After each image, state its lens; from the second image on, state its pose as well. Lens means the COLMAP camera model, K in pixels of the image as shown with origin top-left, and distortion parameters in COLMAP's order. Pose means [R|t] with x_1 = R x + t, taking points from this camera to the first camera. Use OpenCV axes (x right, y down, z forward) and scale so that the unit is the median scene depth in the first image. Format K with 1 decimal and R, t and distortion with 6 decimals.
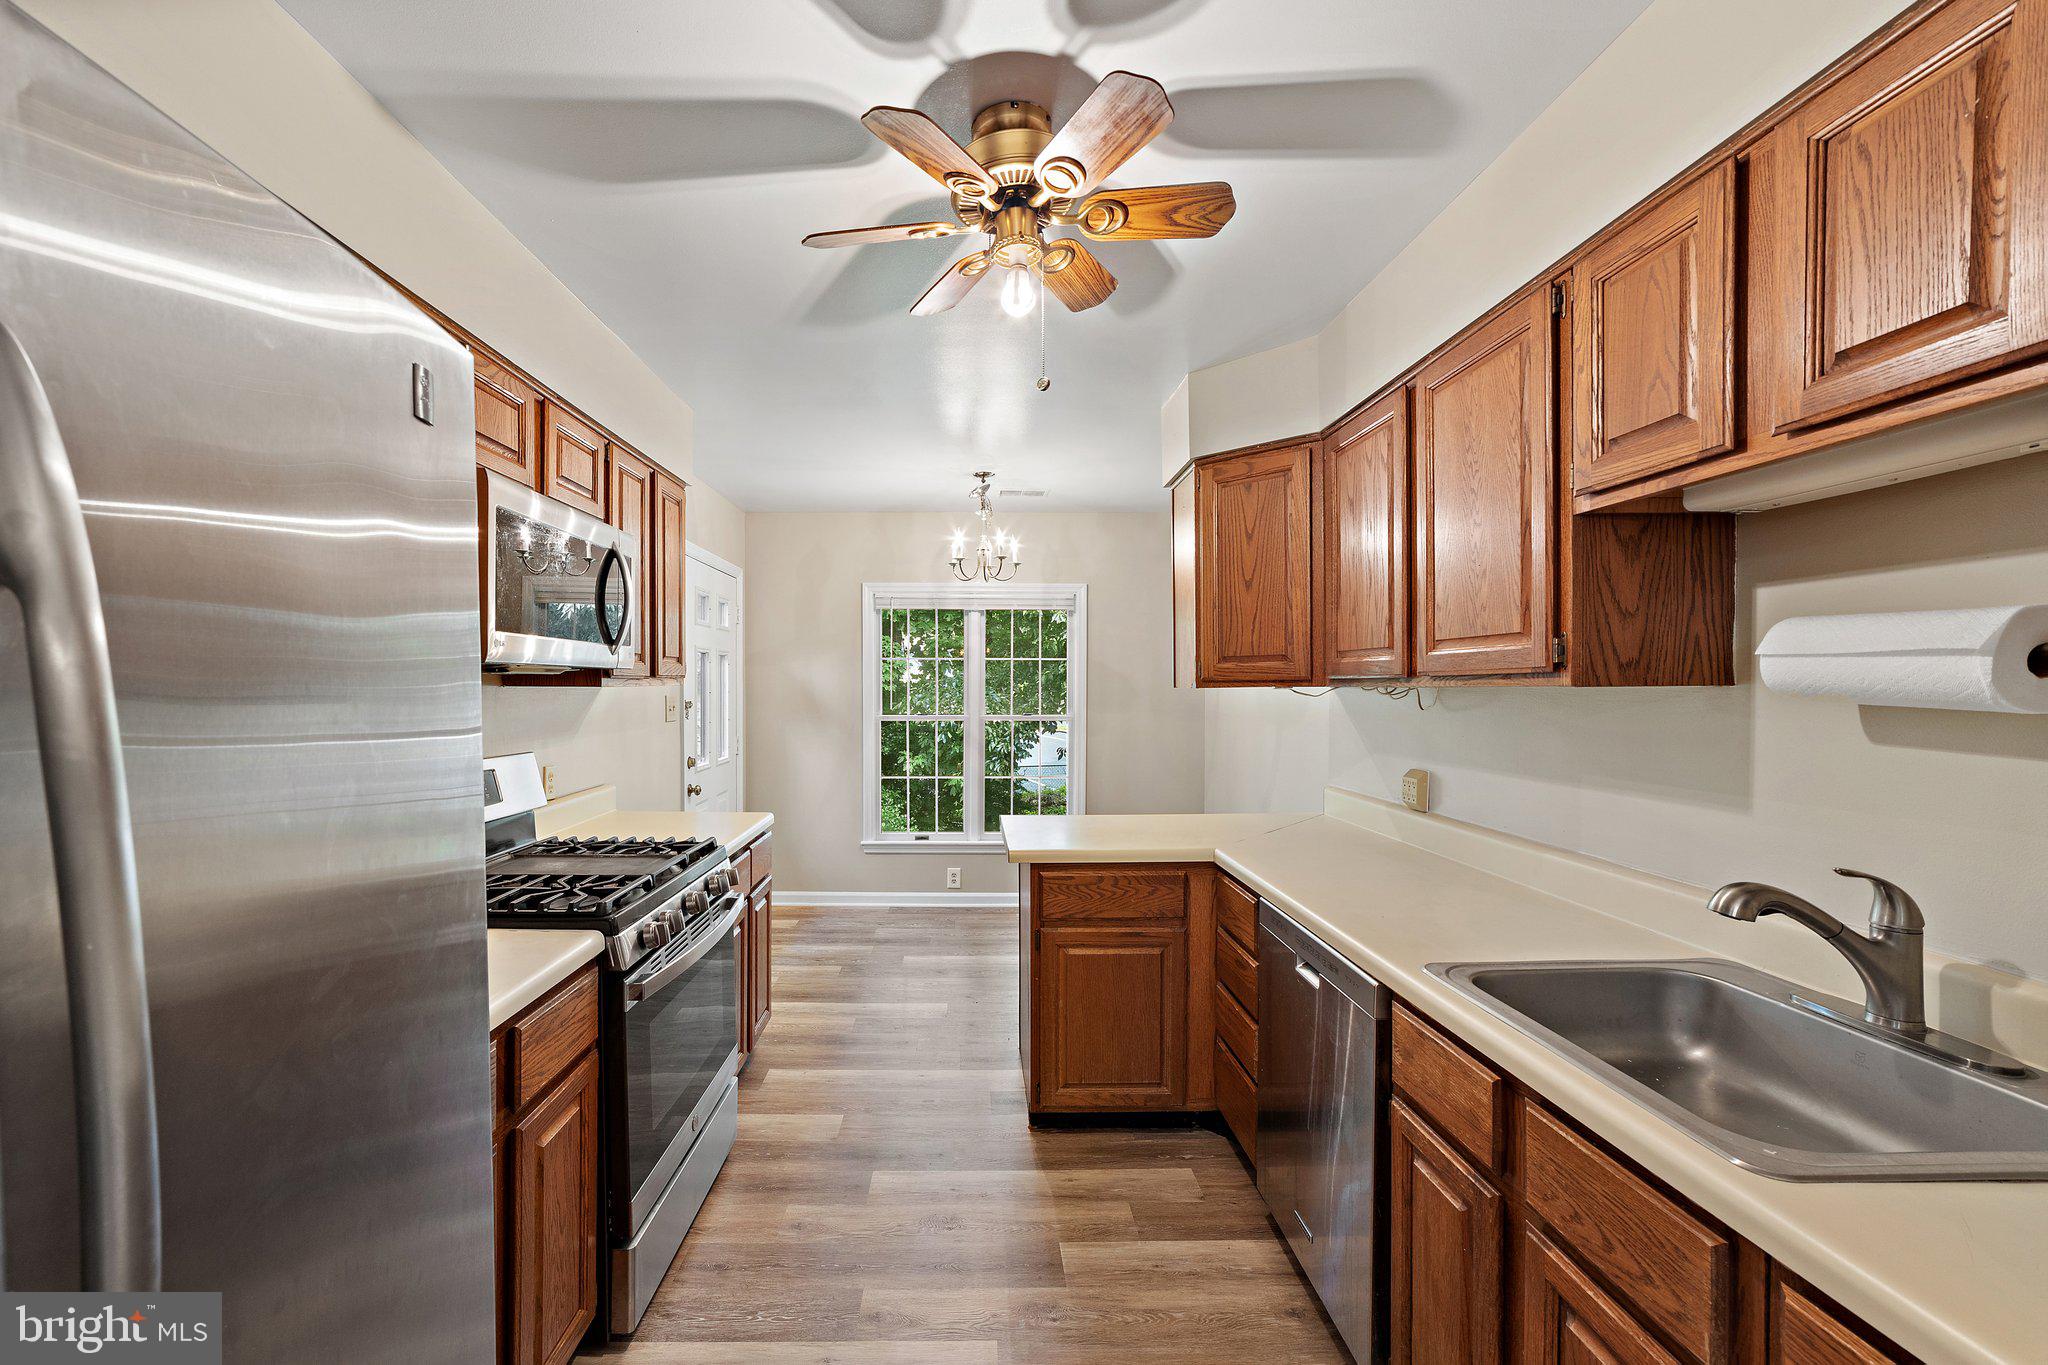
lens RADIAL K [[810.4, 0, 978.8], [0, 810.4, 678.4], [0, 0, 1]] dist [-0.001705, 0.000004]
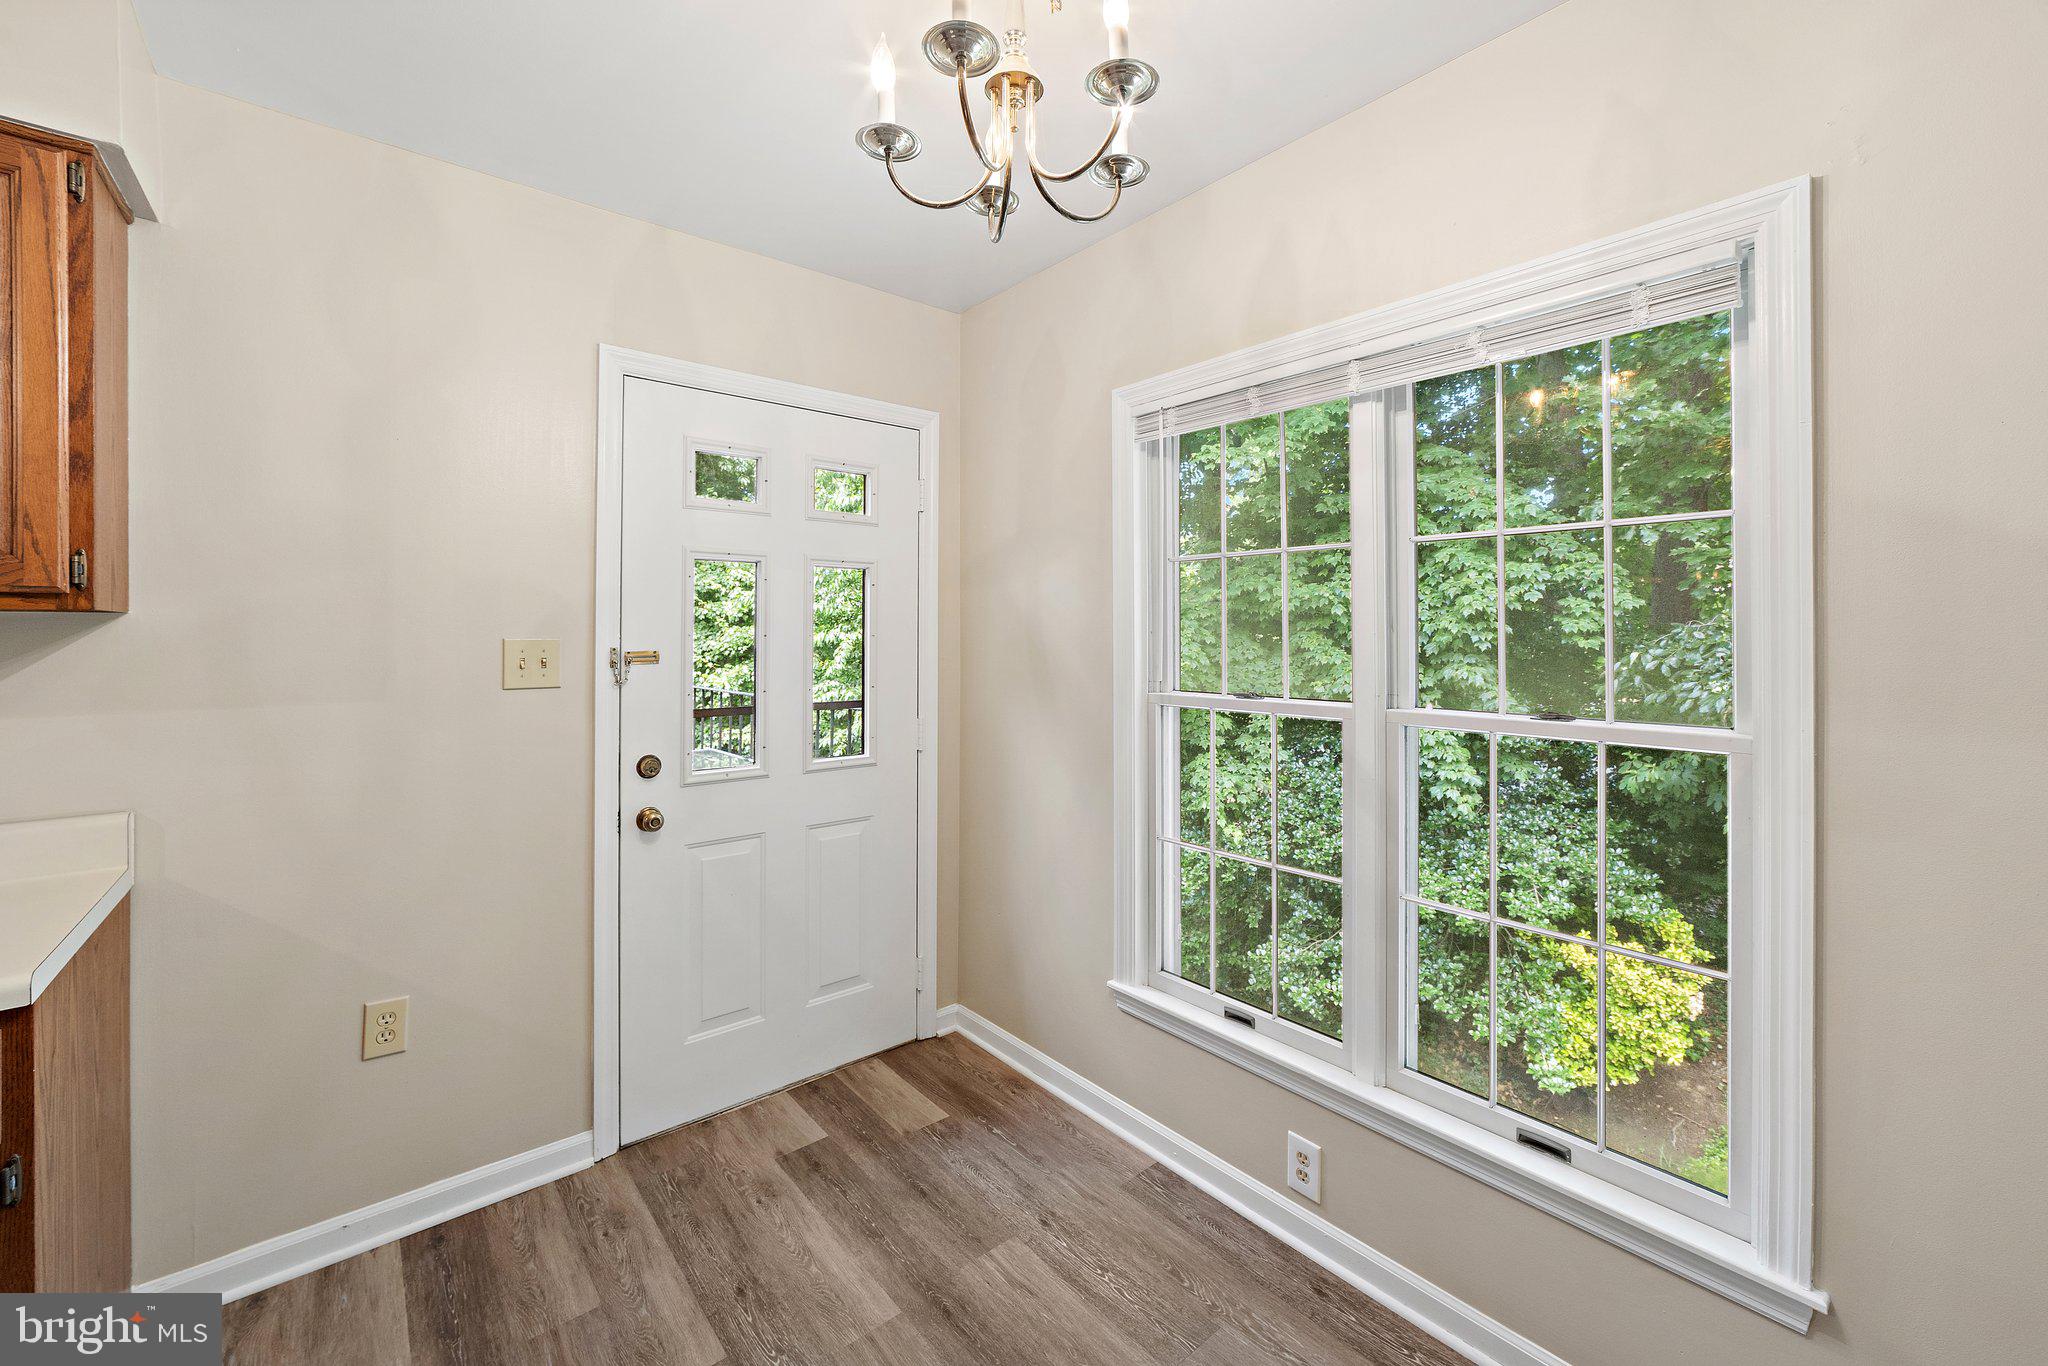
lens RADIAL K [[826.3, 0, 1021.8], [0, 826.3, 628.7], [0, 0, 1]] dist [-0.001333, -0.000007]
pose [[0.633444, -0.000119, -0.773789, 0.336475], [-0.001560, 0.999998, -0.001431, 0.019573], [0.773787, 0.002114, 0.633442, 1.331113]]
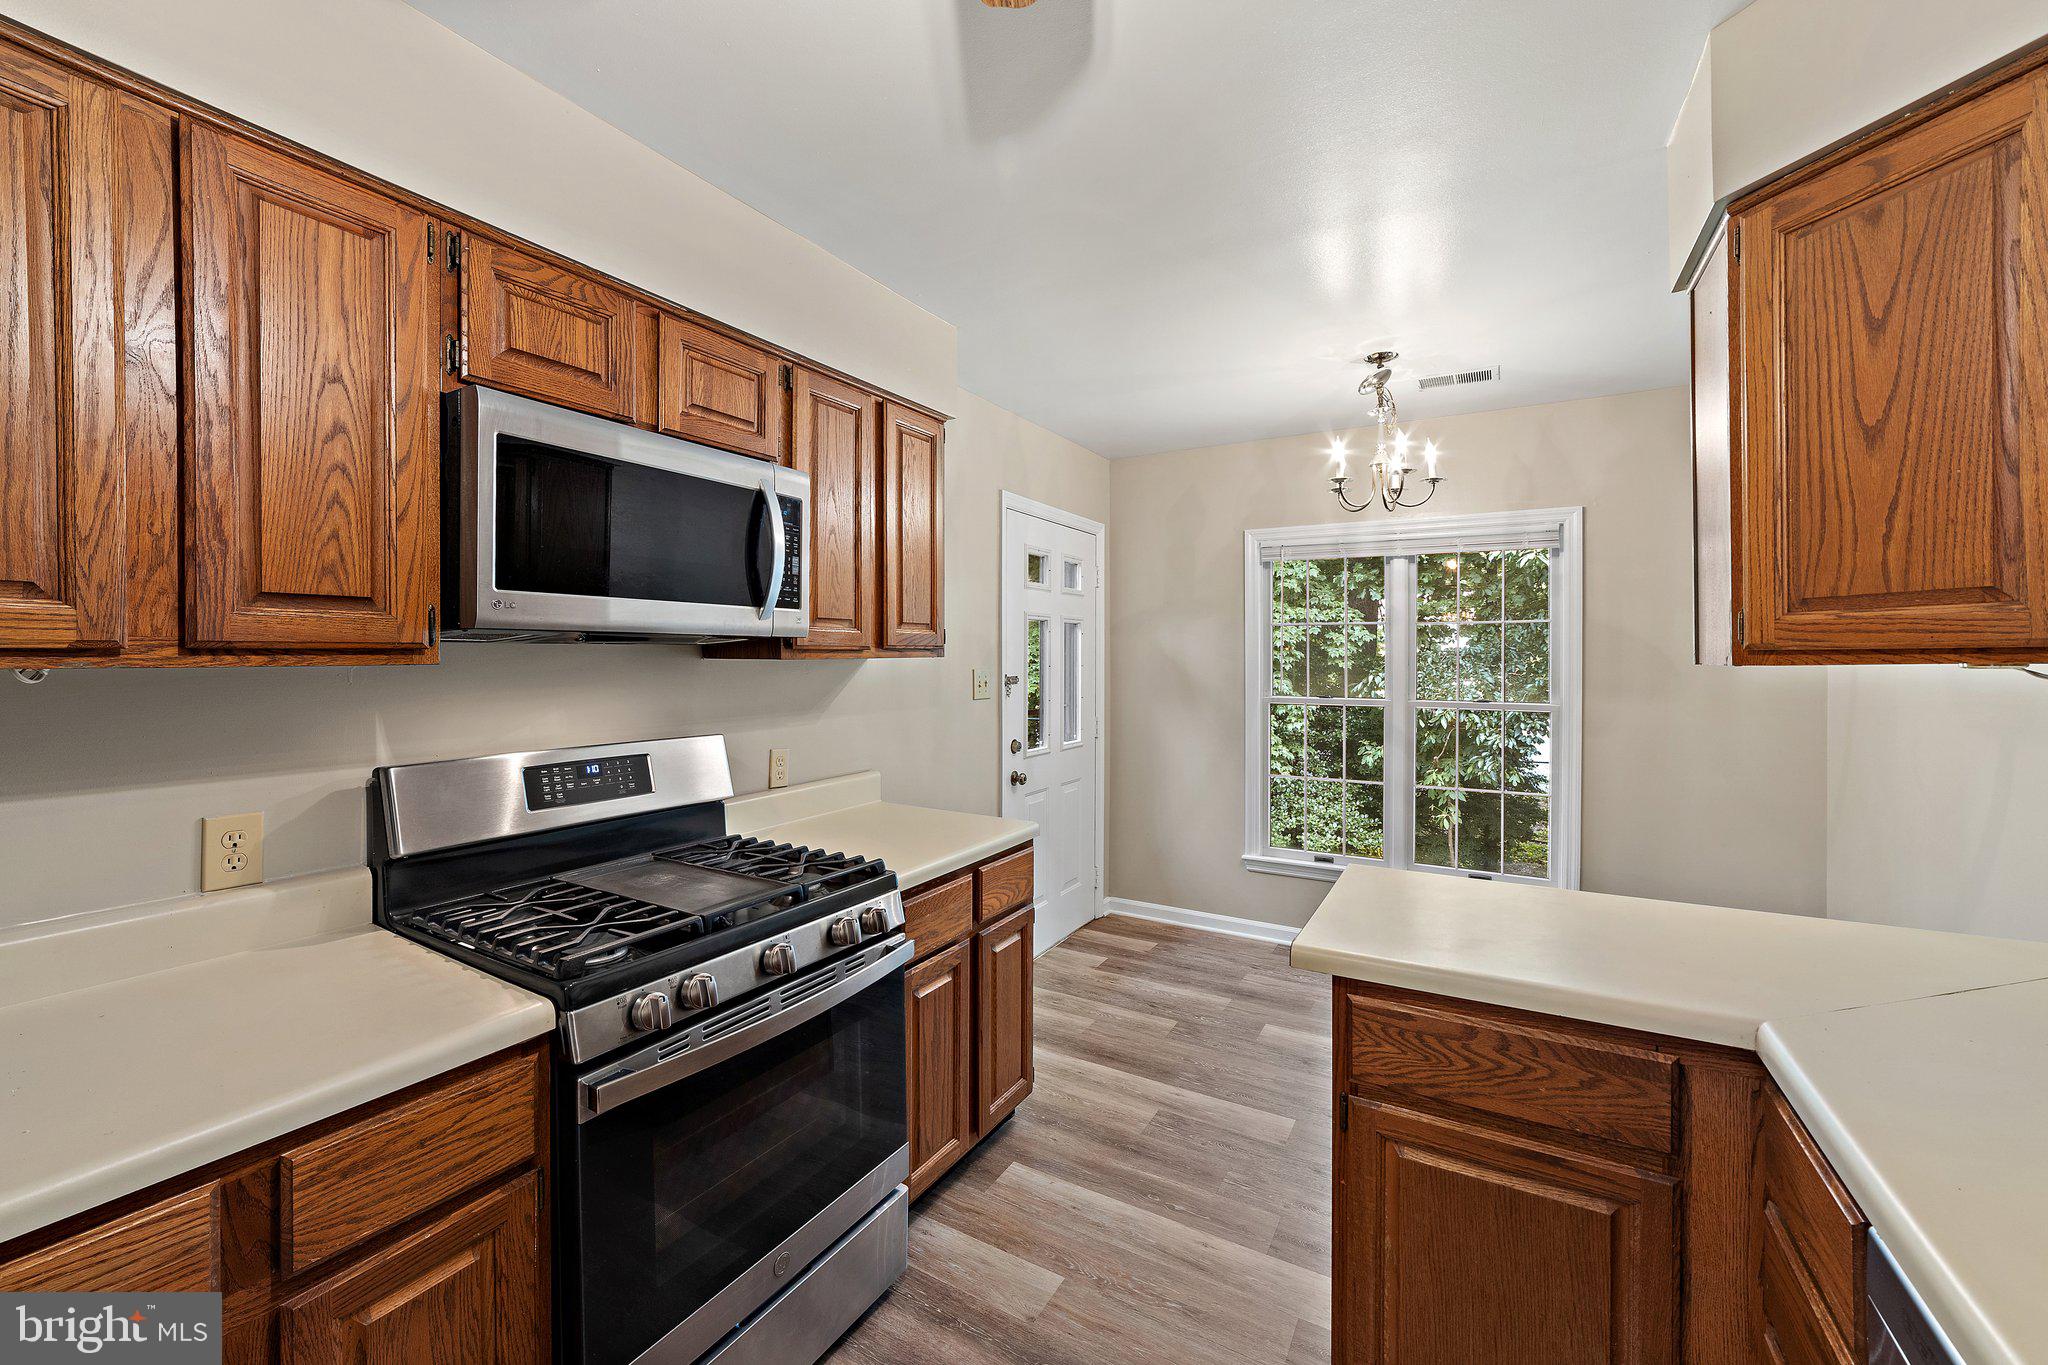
lens RADIAL K [[823.6, 0, 1021.0], [0, 823.6, 648.8], [0, 0, 1]] dist [-0.028971, 0.016625]
pose [[0.855387, -0.005213, -0.517963, 0.168351], [0.003173, 0.999983, -0.004825, 0.003137], [0.517979, 0.002484, 0.855389, 0.384747]]
